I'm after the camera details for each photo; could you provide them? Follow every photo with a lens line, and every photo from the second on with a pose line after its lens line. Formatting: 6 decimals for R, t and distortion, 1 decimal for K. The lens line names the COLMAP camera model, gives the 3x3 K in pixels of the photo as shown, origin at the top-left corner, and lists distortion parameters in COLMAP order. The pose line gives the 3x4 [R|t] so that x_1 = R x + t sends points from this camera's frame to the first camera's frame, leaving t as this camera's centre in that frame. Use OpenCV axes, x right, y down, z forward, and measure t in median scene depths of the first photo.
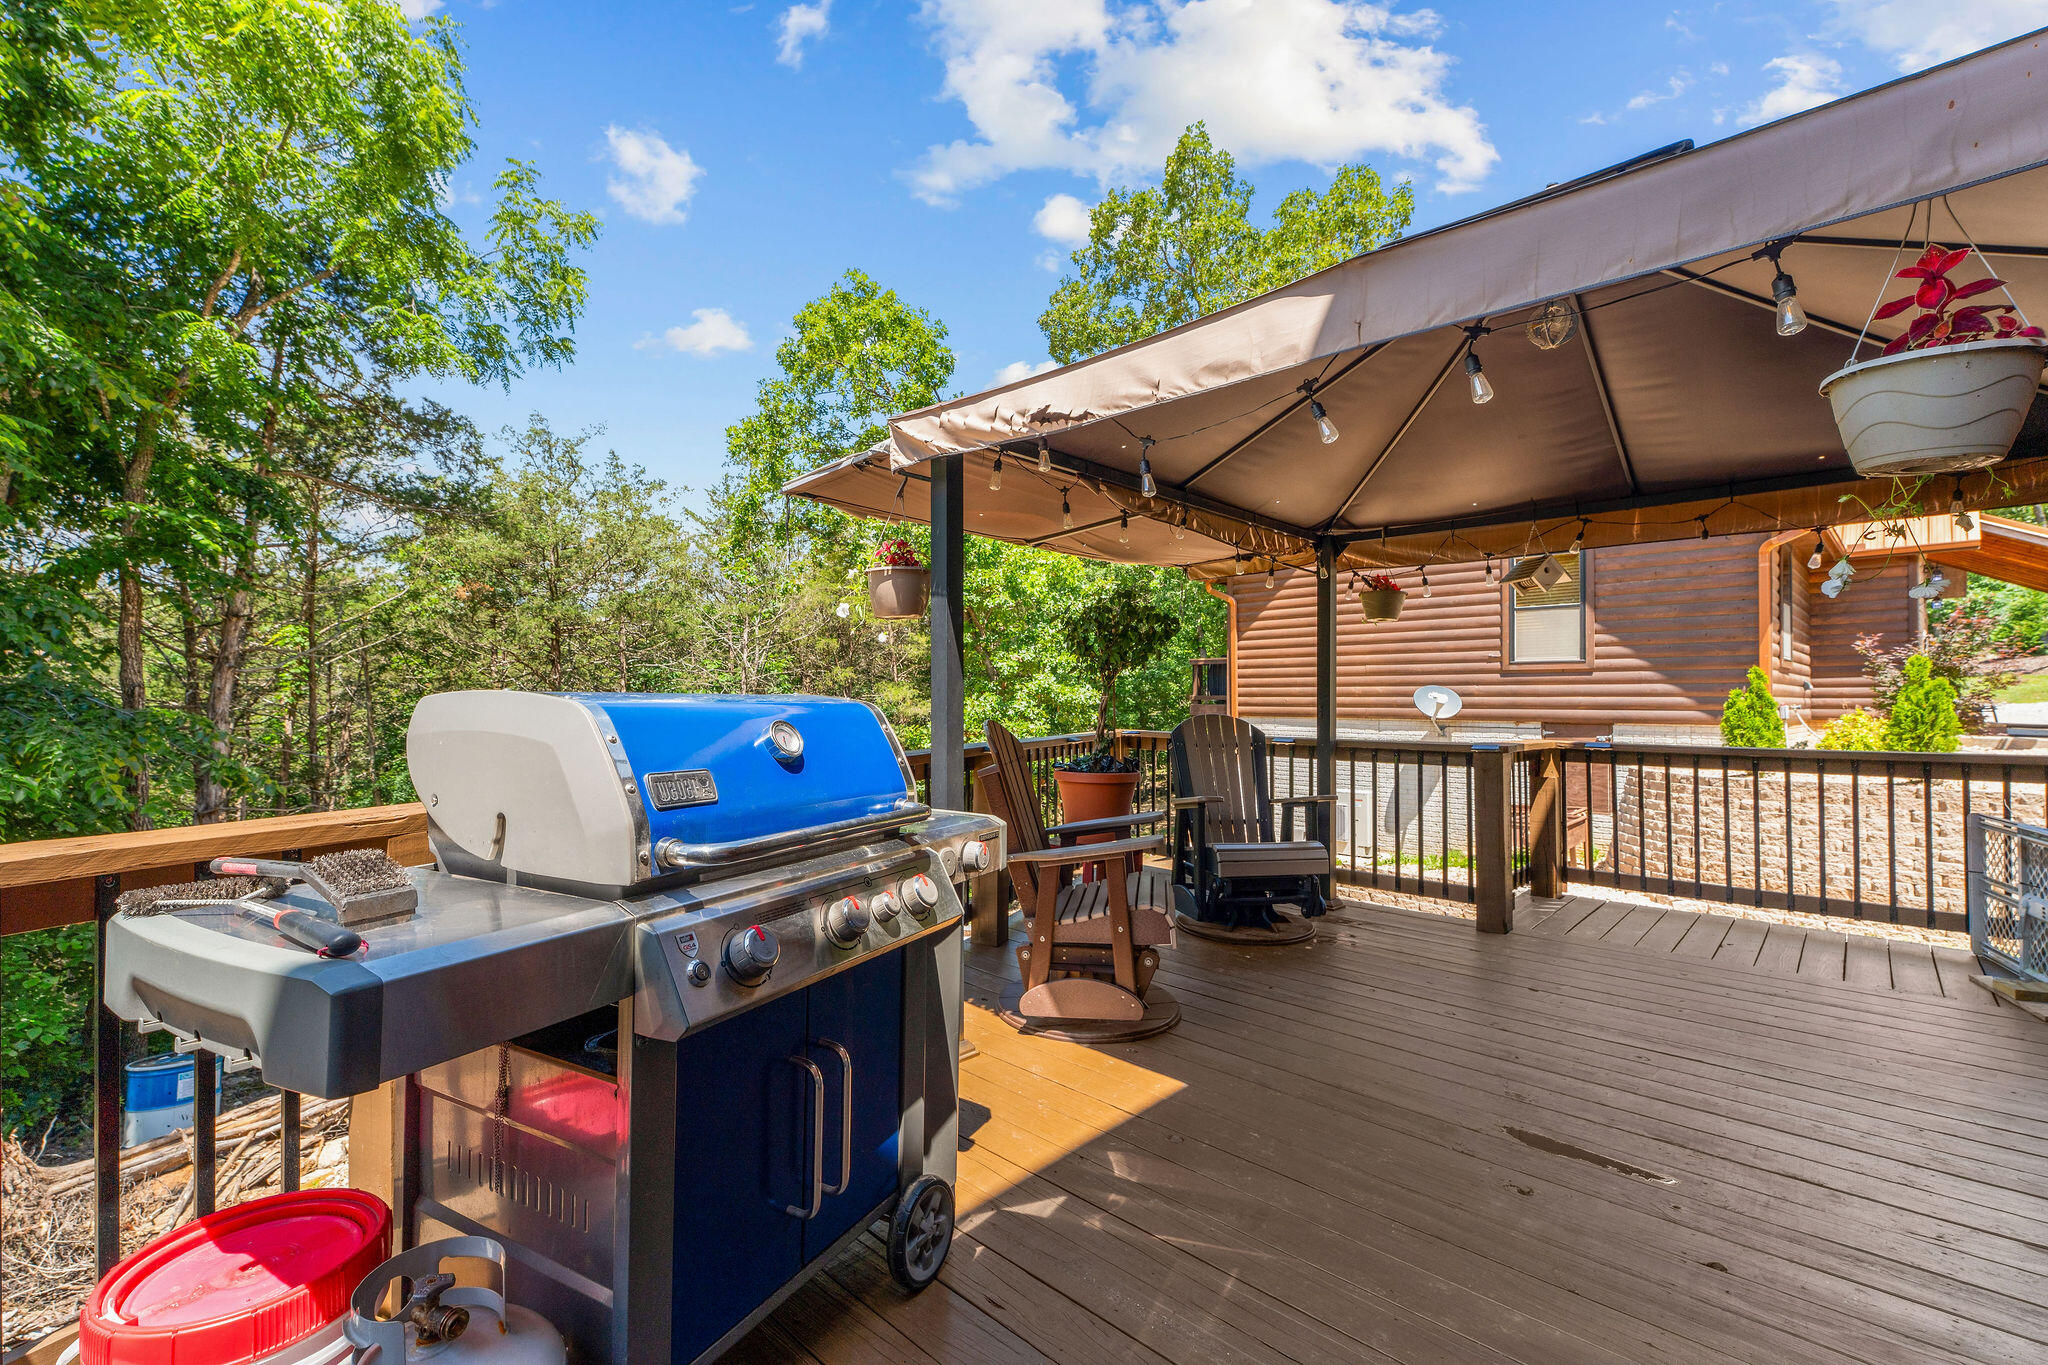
lens RADIAL K [[865.4, 0, 1015.5], [0, 865.4, 686.3], [0, 0, 1]] dist [-0.002741, -0.000246]
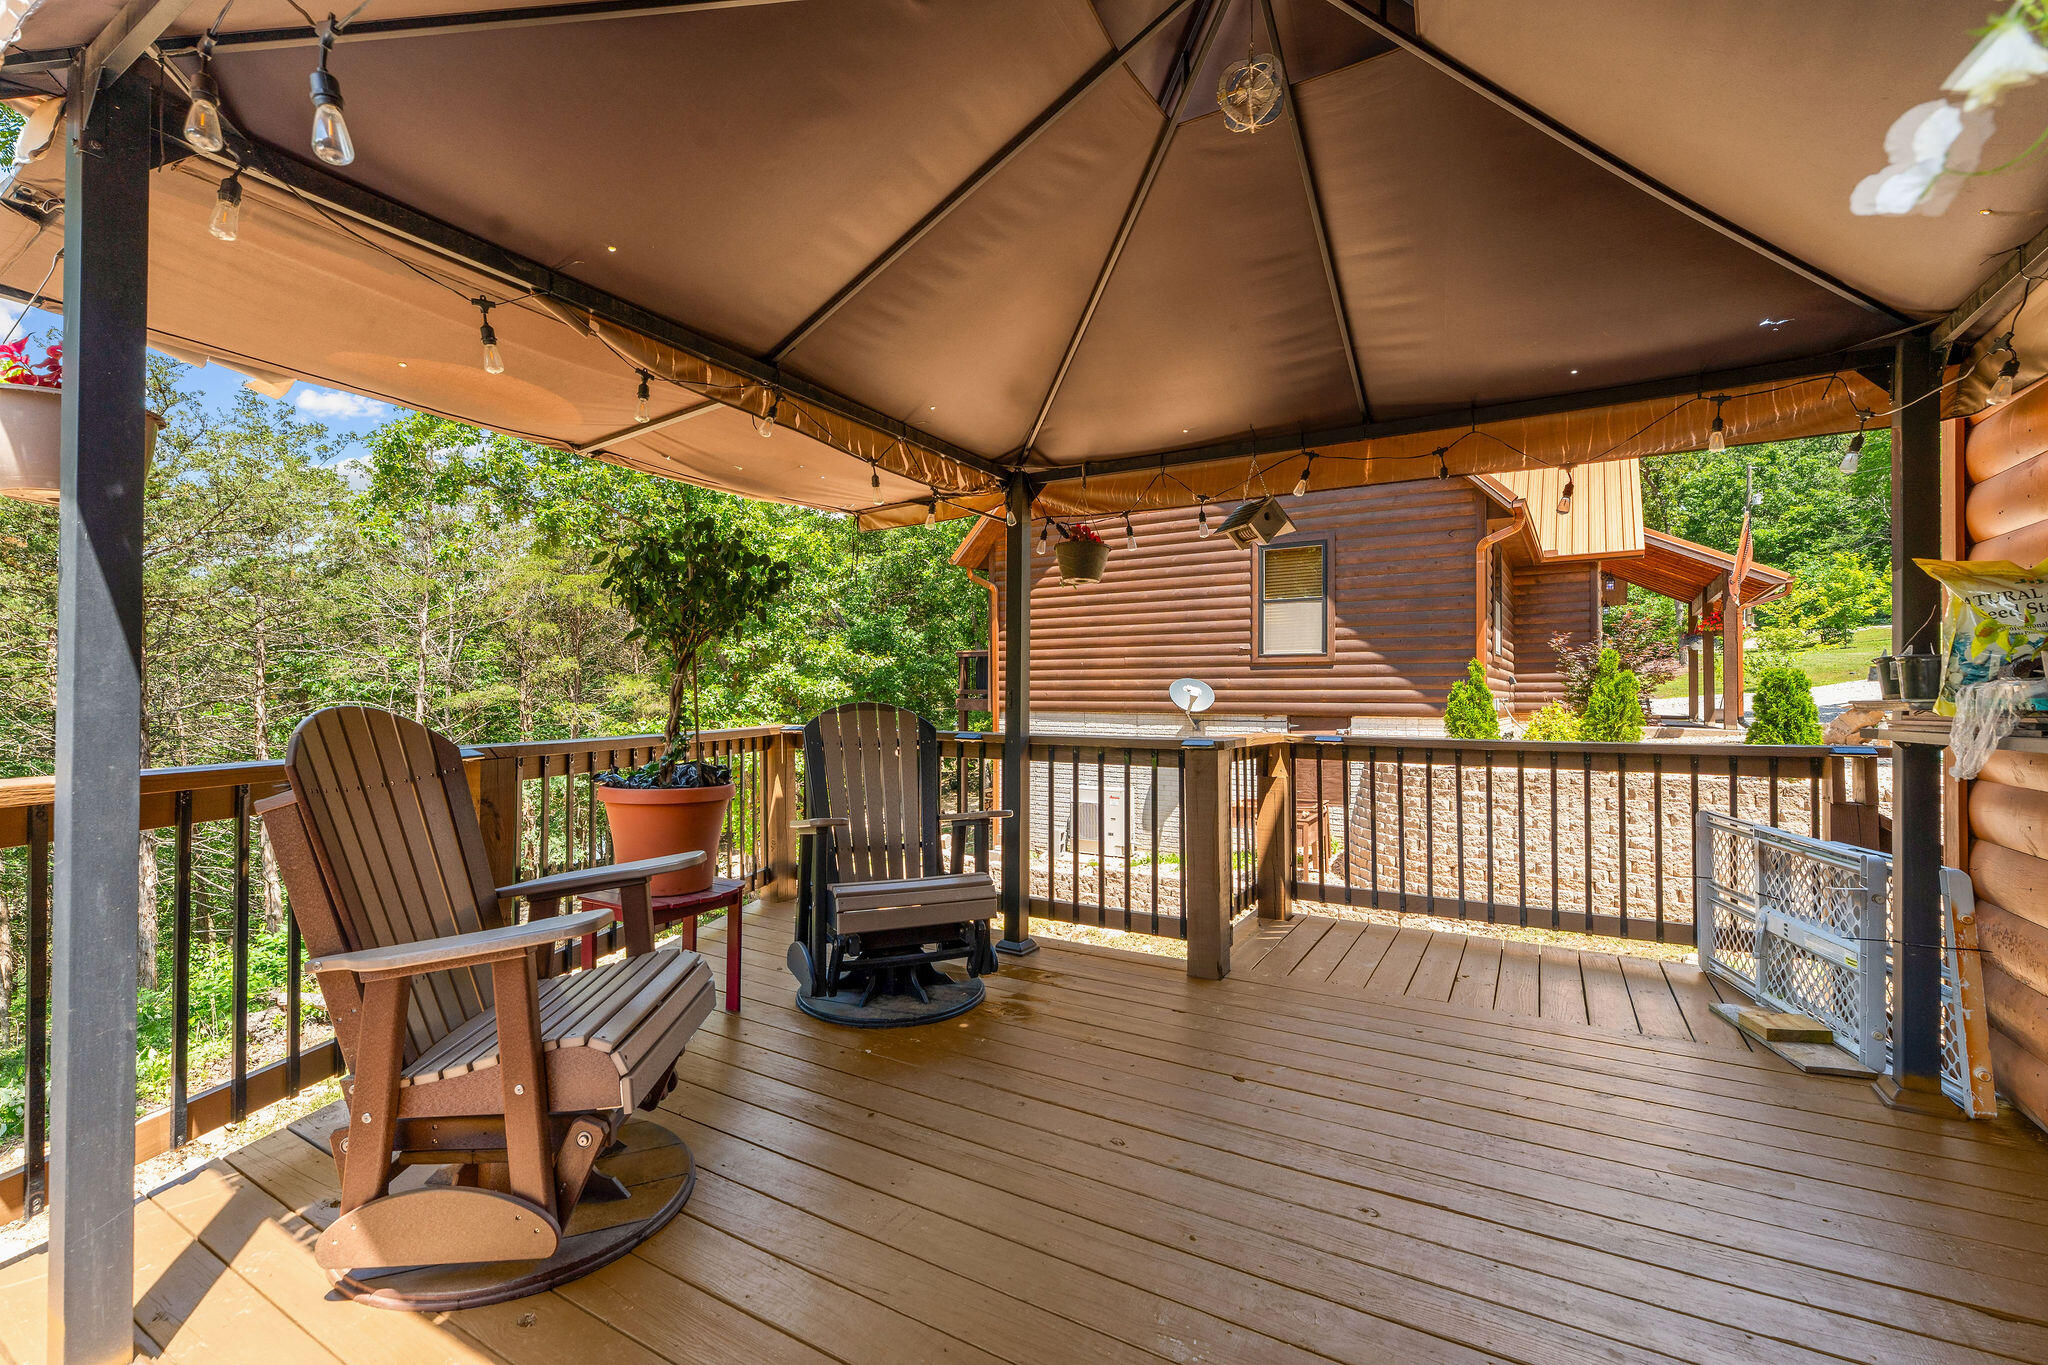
lens RADIAL K [[865.4, 0, 1015.5], [0, 865.4, 686.3], [0, 0, 1]] dist [-0.002741, -0.000246]
pose [[0.973469, 0.003207, 0.228795, 0.114223], [-0.003902, 0.999989, 0.002586, 0.009977], [-0.228784, -0.003410, 0.973471, 0.154312]]
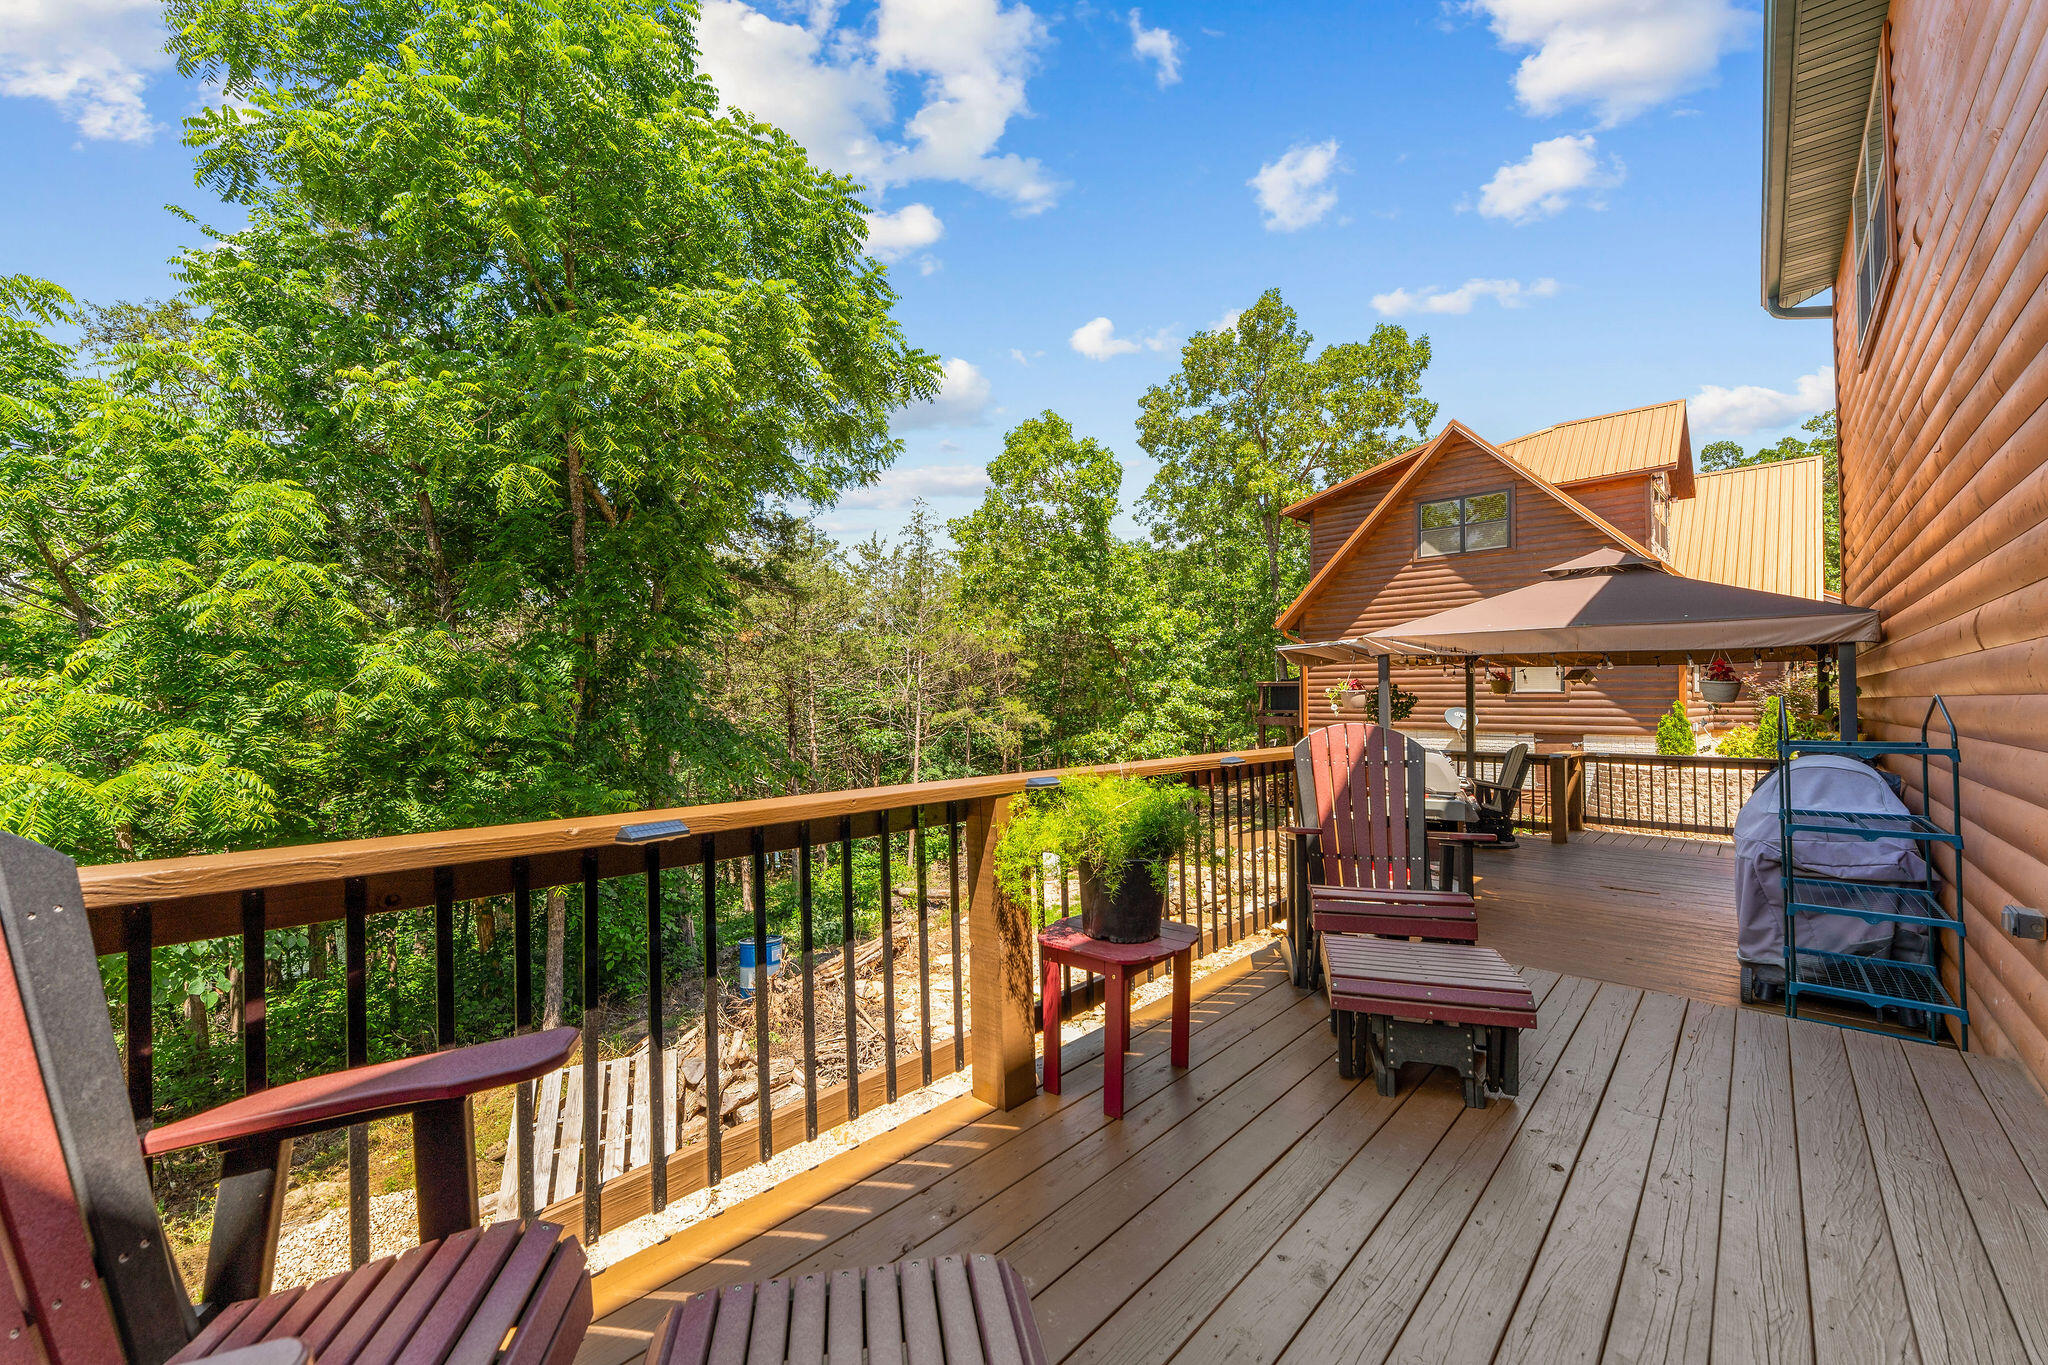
lens RADIAL K [[812.9, 0, 1016.8], [0, 812.9, 687.7], [0, 0, 1]] dist [-0.000120, -0.000066]
pose [[0.999533, -0.001172, 0.030545, -0.475819], [0.001179, 0.999999, -0.000205, -0.055096], [-0.030545, 0.000241, 0.999533, -0.540076]]
